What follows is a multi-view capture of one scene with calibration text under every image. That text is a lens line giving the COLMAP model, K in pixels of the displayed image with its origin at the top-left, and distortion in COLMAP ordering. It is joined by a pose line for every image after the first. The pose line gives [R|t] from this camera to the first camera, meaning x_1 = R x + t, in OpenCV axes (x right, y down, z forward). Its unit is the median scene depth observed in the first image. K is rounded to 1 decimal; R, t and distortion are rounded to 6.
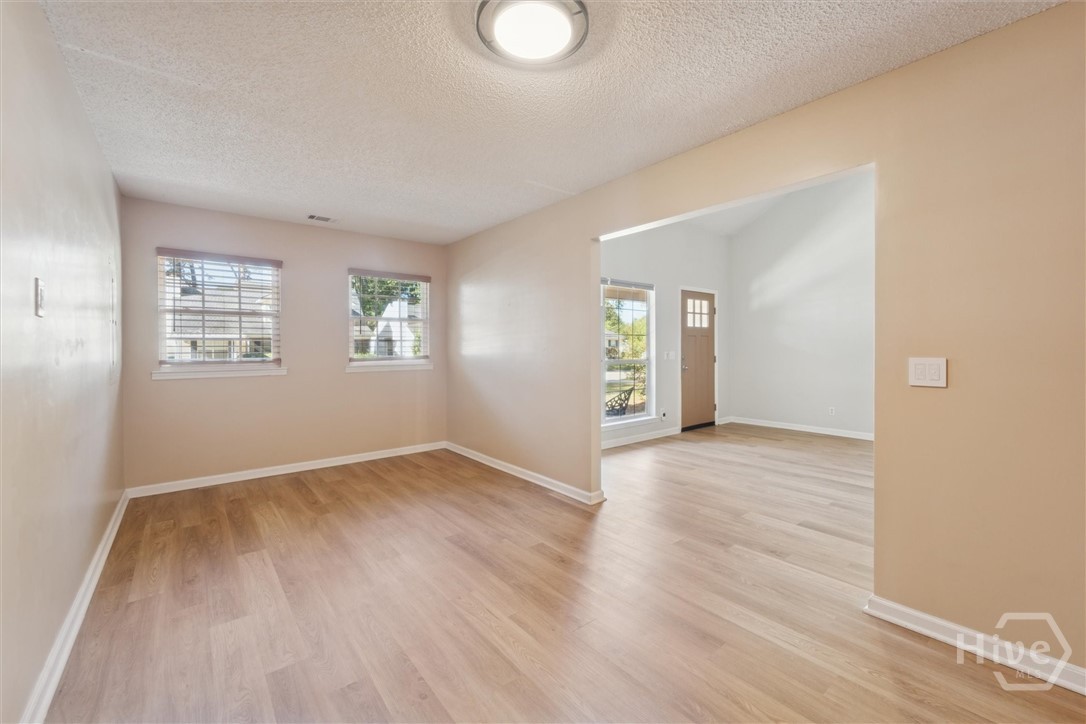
lens RADIAL K [[441.7, 0, 543.8], [0, 441.7, 355.7], [0, 0, 1]] dist [-0.000875, -0.000811]
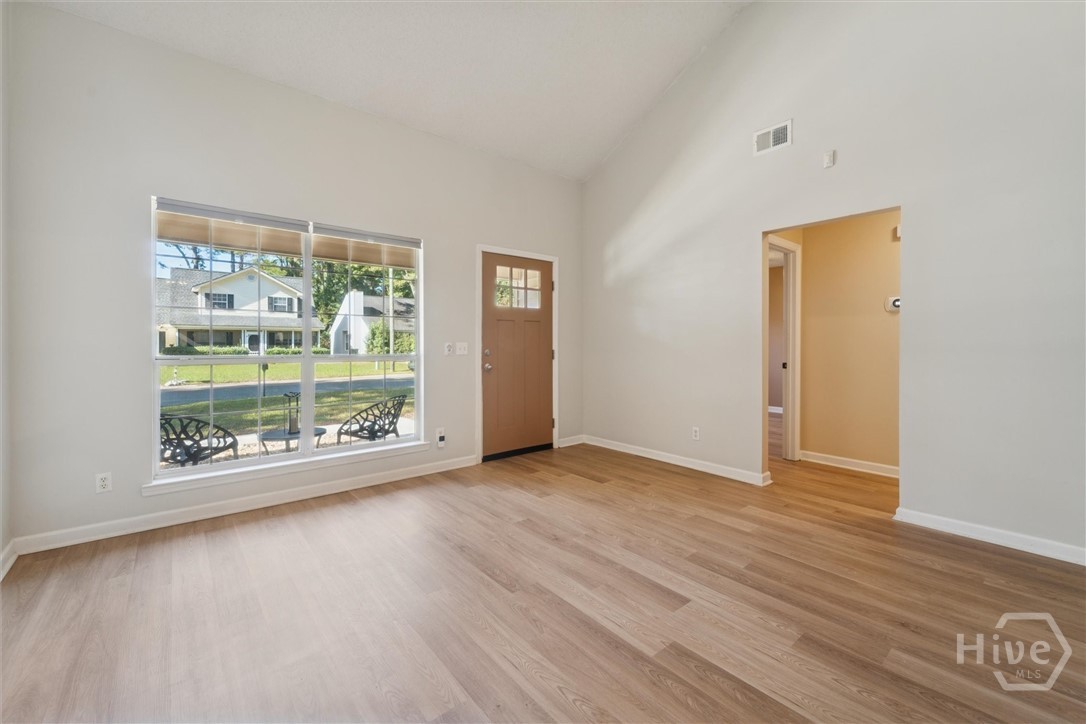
lens RADIAL K [[441.7, 0, 542.3], [0, 441.7, 357.2], [0, 0, 1]] dist [-0.000875, -0.000811]
pose [[0.999835, 0.002426, 0.017980, 0.372022], [-0.002673, 0.999902, 0.013716, 0.002394], [-0.017945, -0.013762, 0.999744, 0.308655]]
